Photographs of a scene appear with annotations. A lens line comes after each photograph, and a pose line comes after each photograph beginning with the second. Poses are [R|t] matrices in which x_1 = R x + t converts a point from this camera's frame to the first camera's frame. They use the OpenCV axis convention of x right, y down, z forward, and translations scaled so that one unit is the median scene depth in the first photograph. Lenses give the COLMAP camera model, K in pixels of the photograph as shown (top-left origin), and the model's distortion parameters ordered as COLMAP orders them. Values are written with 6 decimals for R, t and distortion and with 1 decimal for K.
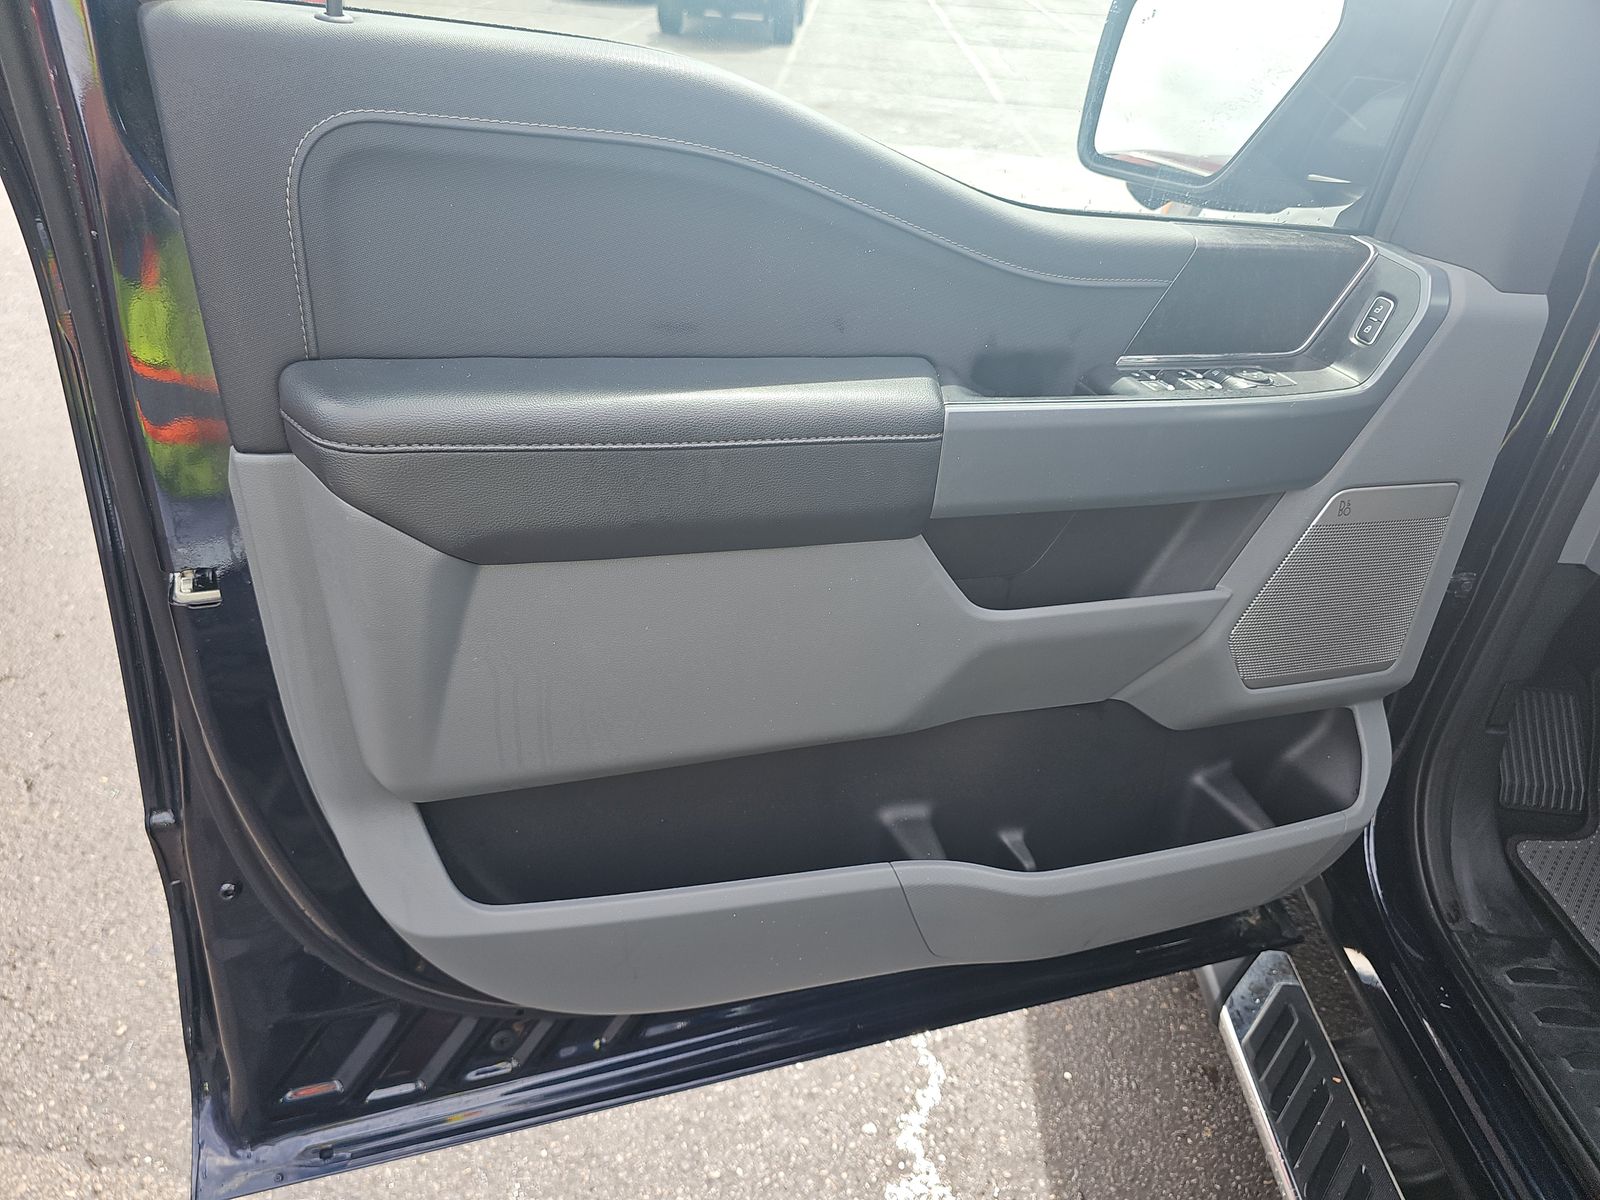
lens RADIAL K [[1072.3, 0, 800.0], [0, 1072.3, 600.0], [0, 0, 1]] dist [0.056954, -0.001669]
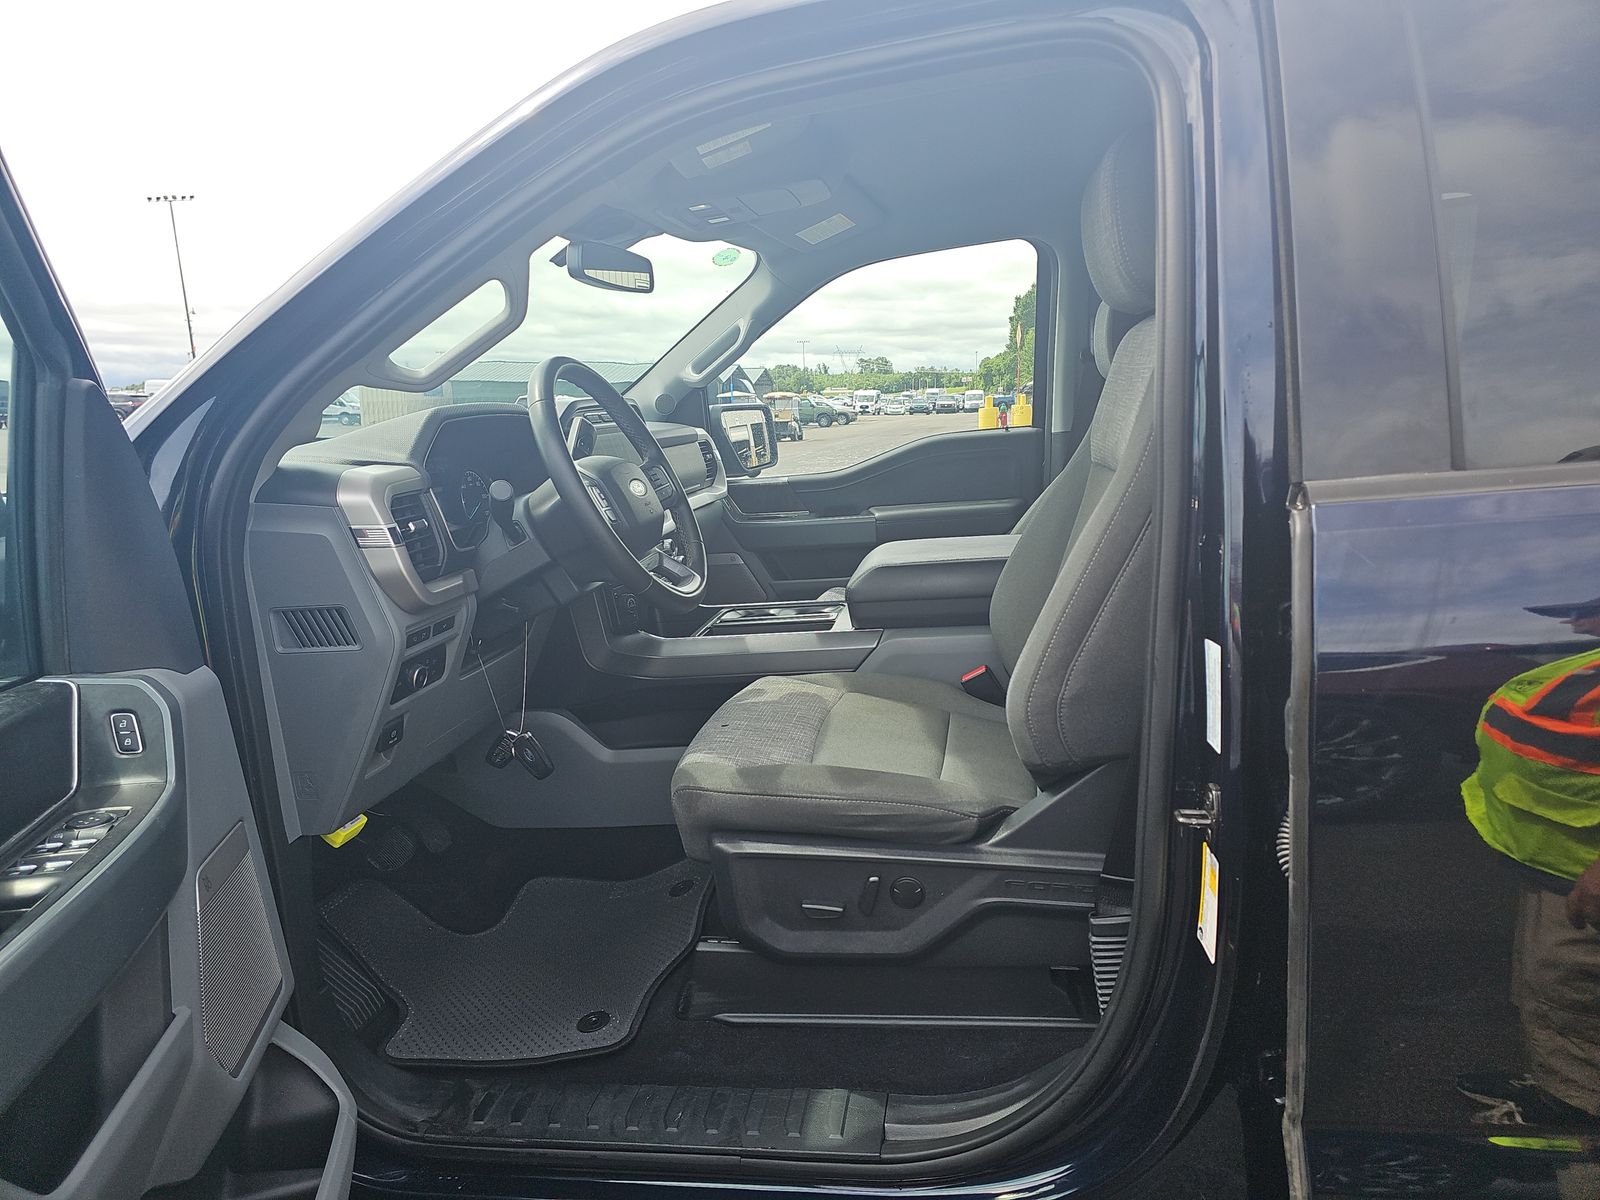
lens RADIAL K [[1072.3, 0, 800.0], [0, 1072.3, 600.0], [0, 0, 1]] dist [0.056954, -0.001669]
pose [[0.095586, -0.253287, 0.962657, -0.389256], [0.526695, 0.833488, 0.167004, -0.178104], [-0.844663, 0.491064, 0.213075, 0.123483]]
